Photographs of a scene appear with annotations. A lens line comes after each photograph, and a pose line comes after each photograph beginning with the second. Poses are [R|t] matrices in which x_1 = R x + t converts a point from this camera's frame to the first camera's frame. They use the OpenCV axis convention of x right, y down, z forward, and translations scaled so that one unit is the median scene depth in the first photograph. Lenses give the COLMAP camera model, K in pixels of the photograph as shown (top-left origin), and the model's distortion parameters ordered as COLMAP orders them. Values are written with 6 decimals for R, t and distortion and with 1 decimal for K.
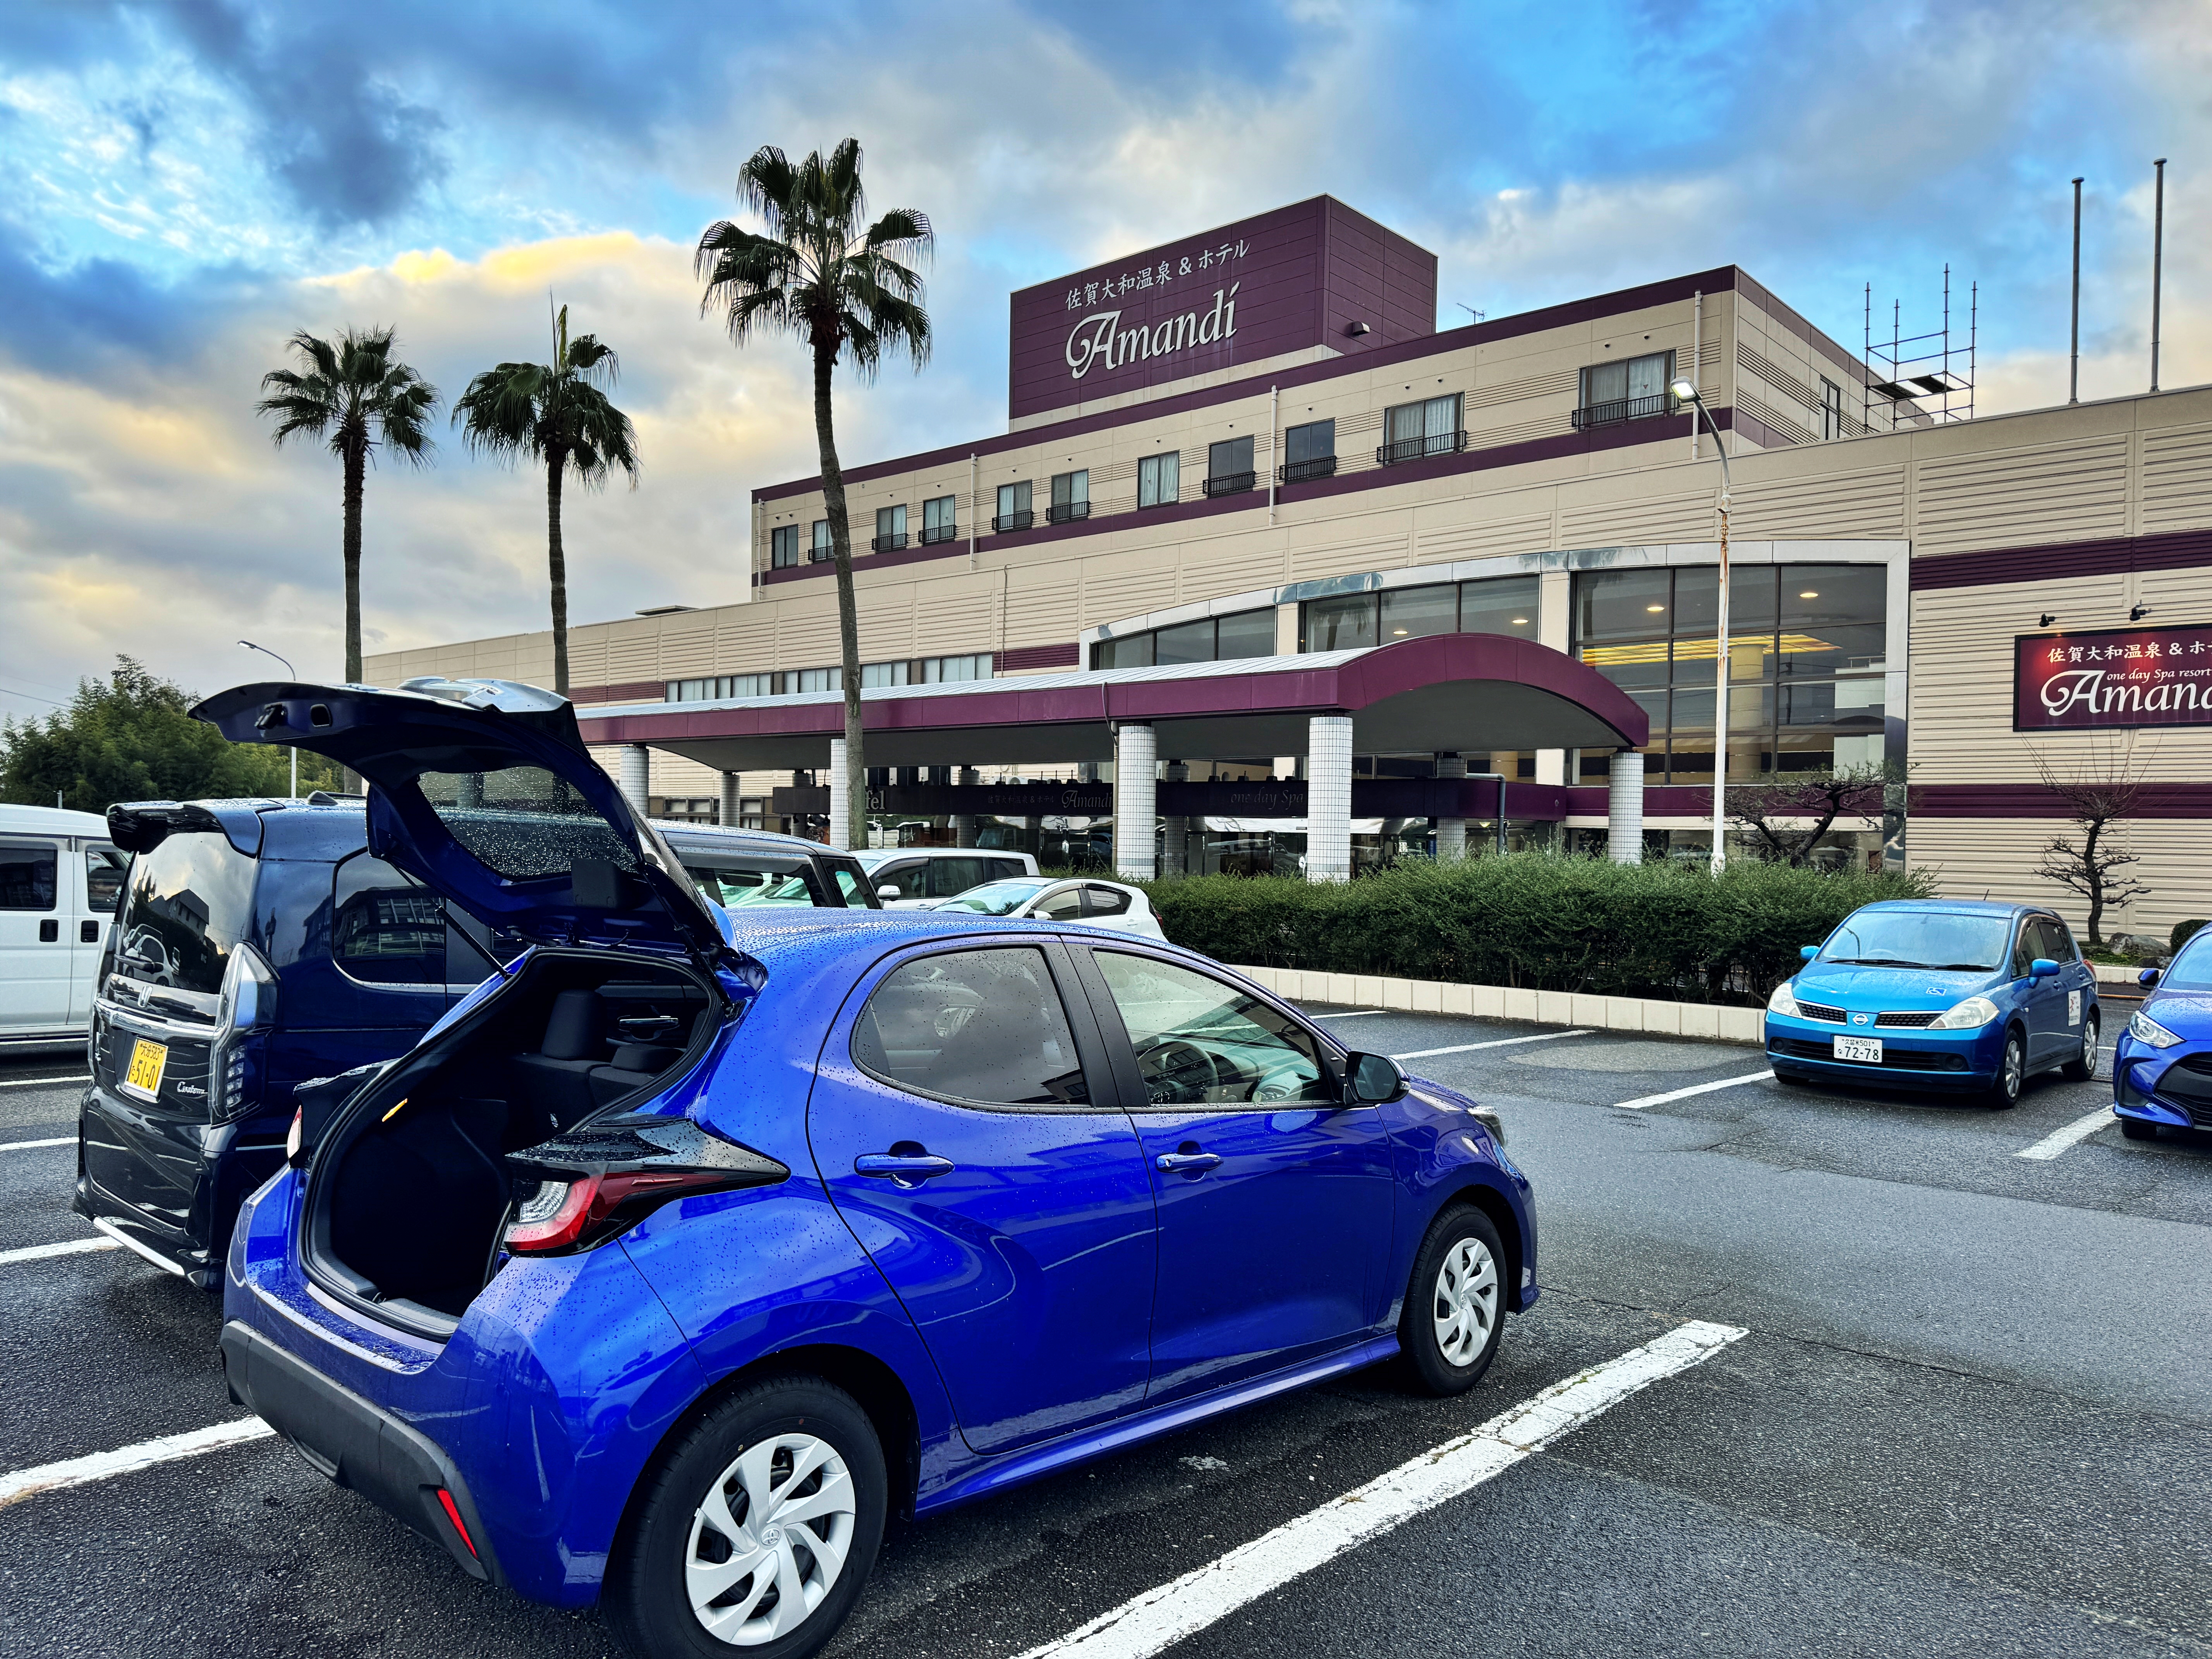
lens RADIAL K [[1631.9, 0, 1106.0], [0, 1631.9, 829.5], [0, 0, 1]] dist [0.104144, -0.108577]
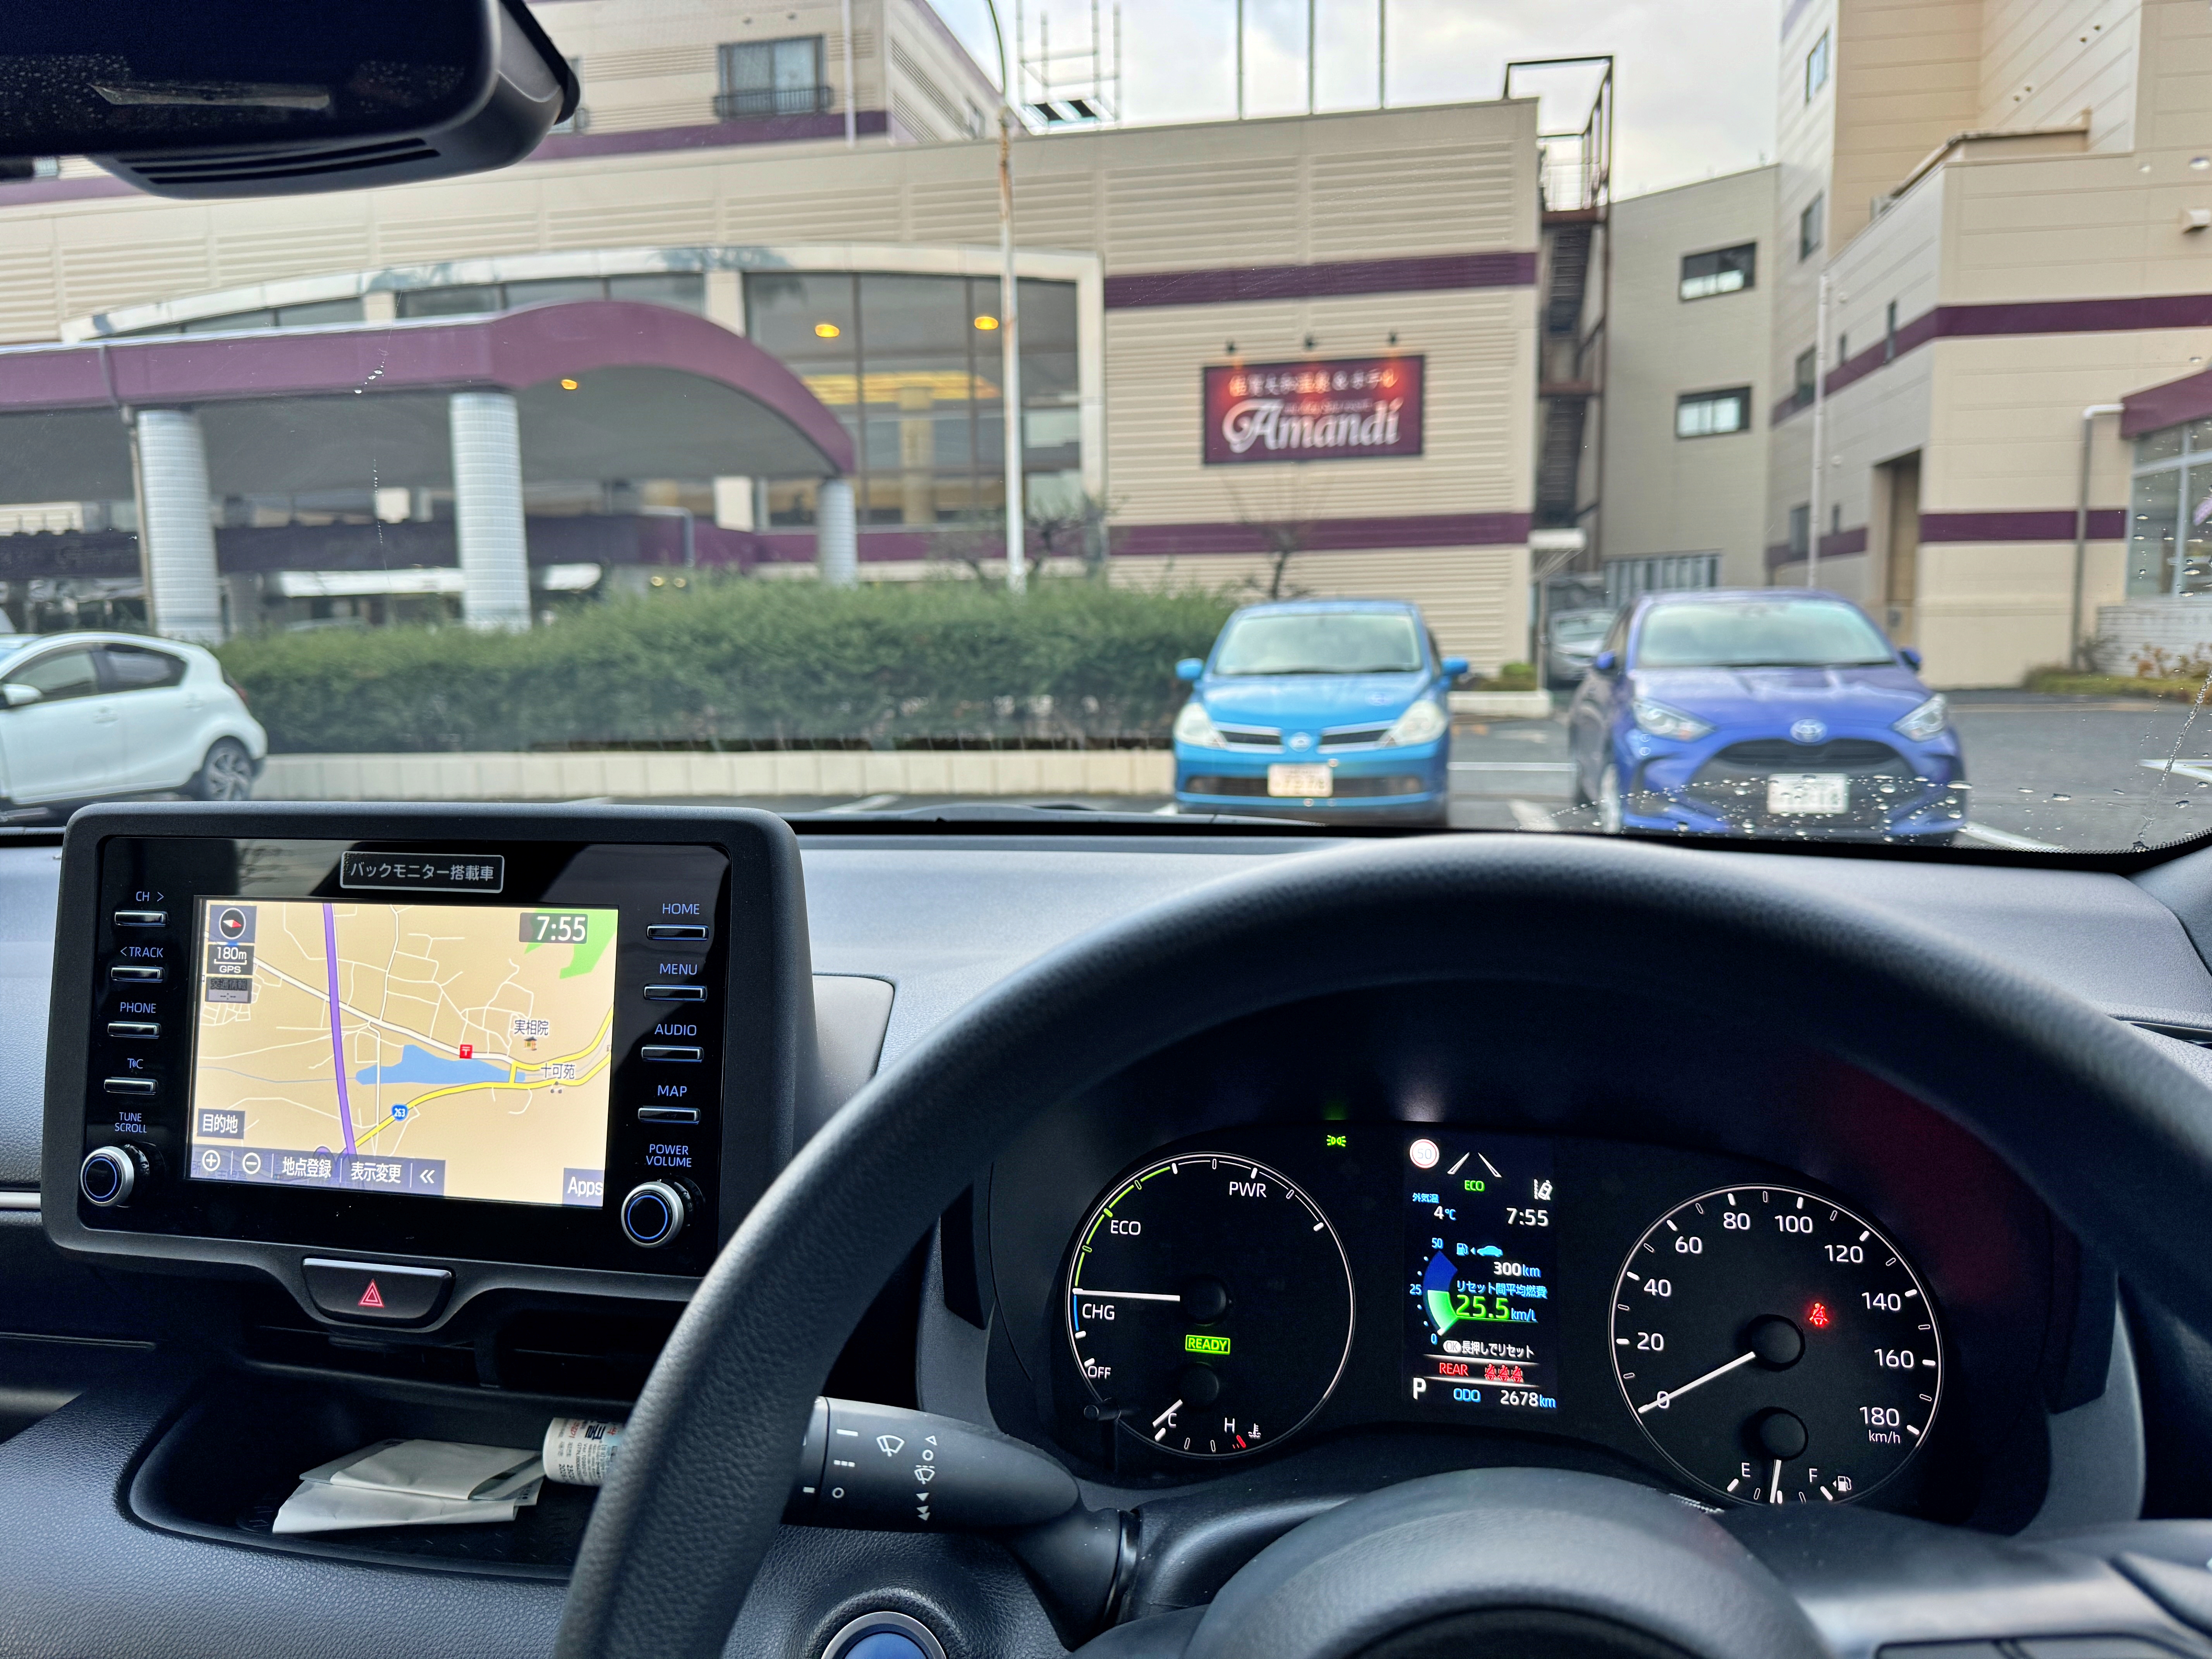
lens RADIAL K [[1631.9, 0, 1106.0], [0, 1631.9, 829.5], [0, 0, 1]] dist [0.104144, -0.108577]
pose [[0.866007, -0.093025, 0.491302, -0.000234], [0.030832, 0.990607, 0.133218, 0.023304], [-0.499080, -0.100220, 0.860741, 0.178324]]
